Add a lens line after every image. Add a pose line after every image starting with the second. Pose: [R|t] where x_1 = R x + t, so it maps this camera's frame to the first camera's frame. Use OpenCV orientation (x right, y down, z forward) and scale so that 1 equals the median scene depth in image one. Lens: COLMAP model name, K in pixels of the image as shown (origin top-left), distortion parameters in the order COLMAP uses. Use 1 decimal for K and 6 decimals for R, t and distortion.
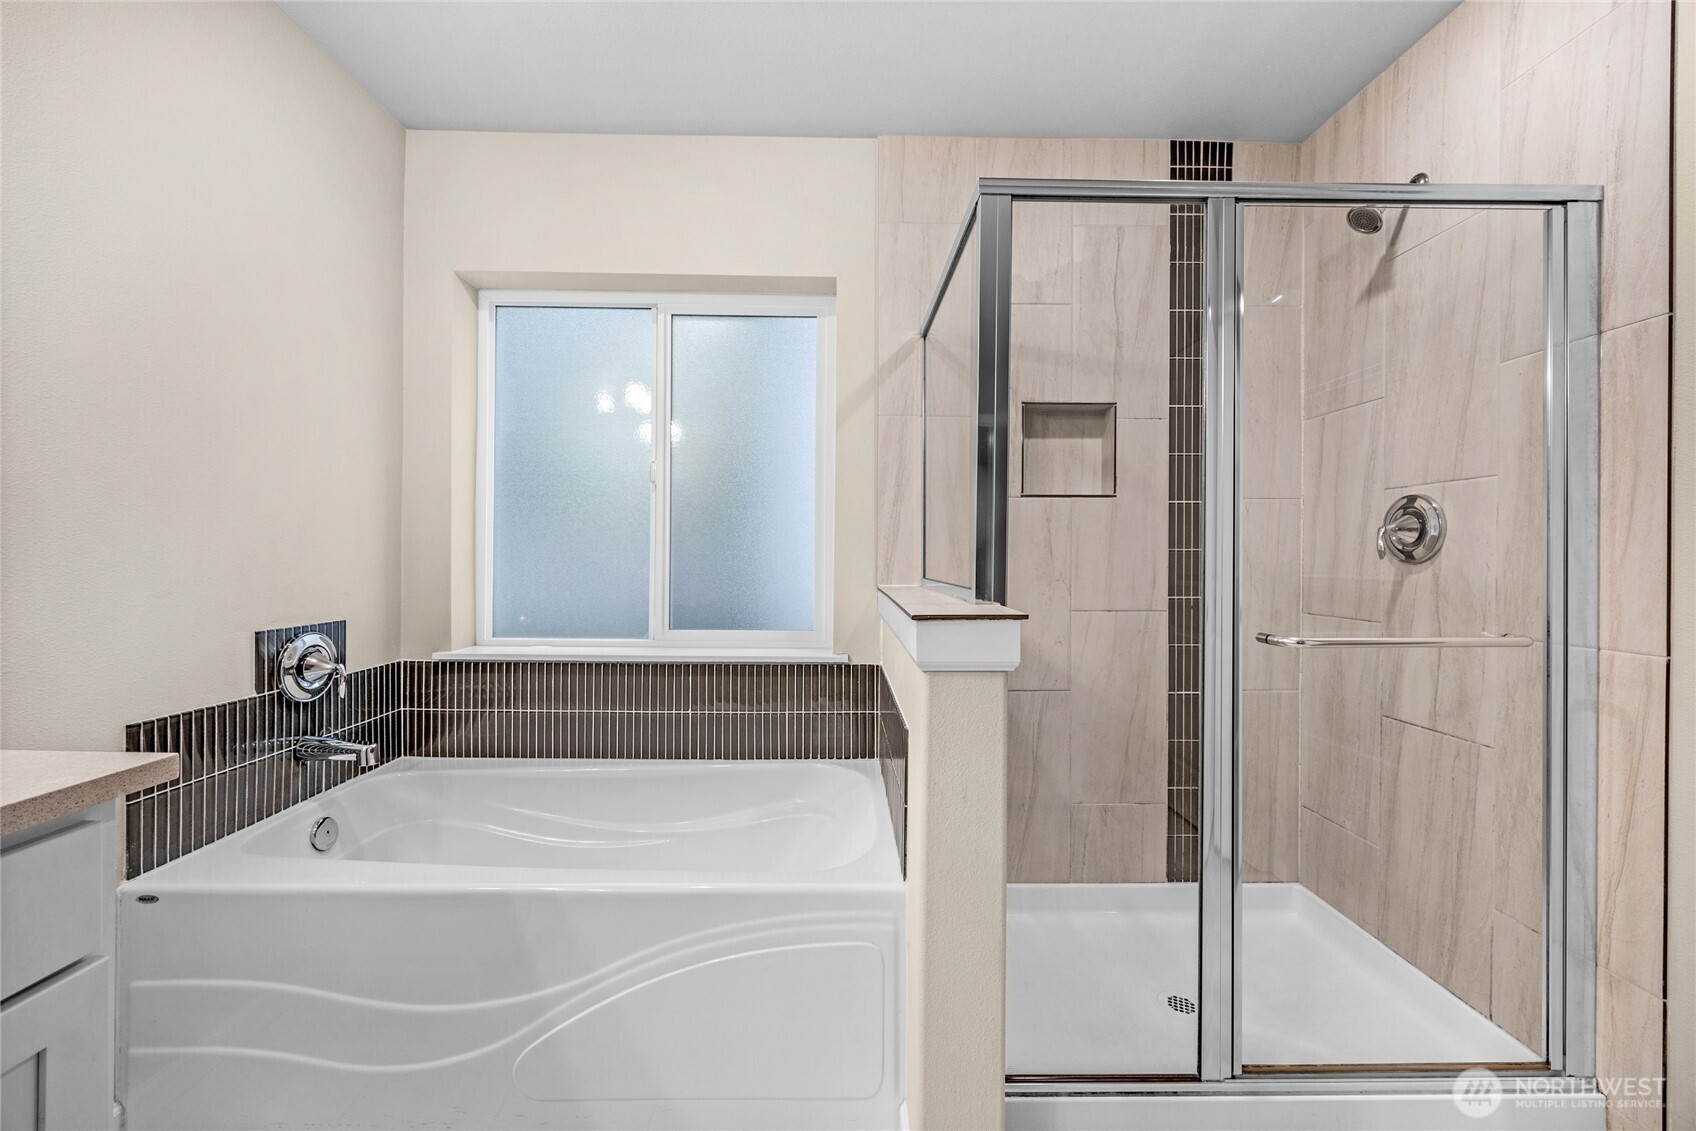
lens RADIAL K [[652.5, 0, 859.7], [0, 652.5, 563.3], [0, 0, 1]] dist [-0.004145, 0.000054]
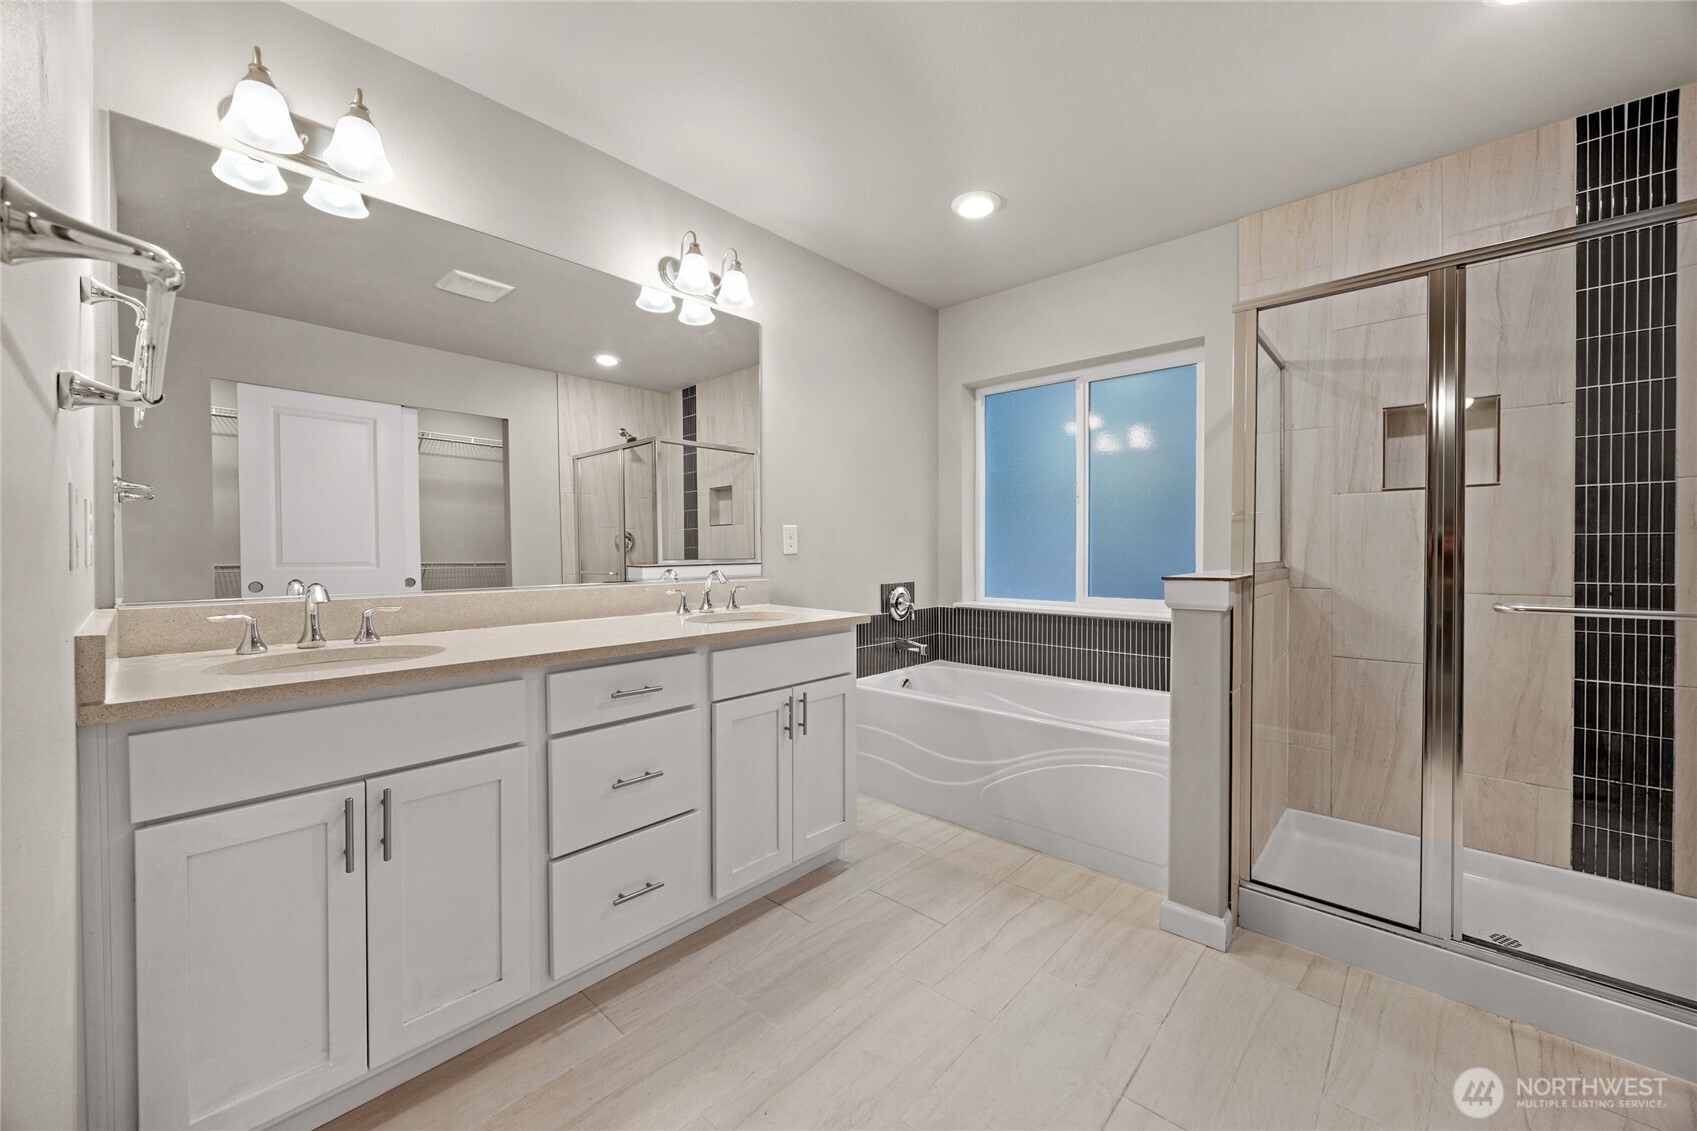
lens RADIAL K [[652.9, 0, 850.9], [0, 652.9, 559.7], [0, 0, 1]] dist [-0.004145, 0.000054]
pose [[0.726829, 0.003445, -0.686810, 0.402955], [0.005438, 0.999927, 0.010771, 0.001002], [0.686797, -0.011564, 0.726757, -0.535750]]
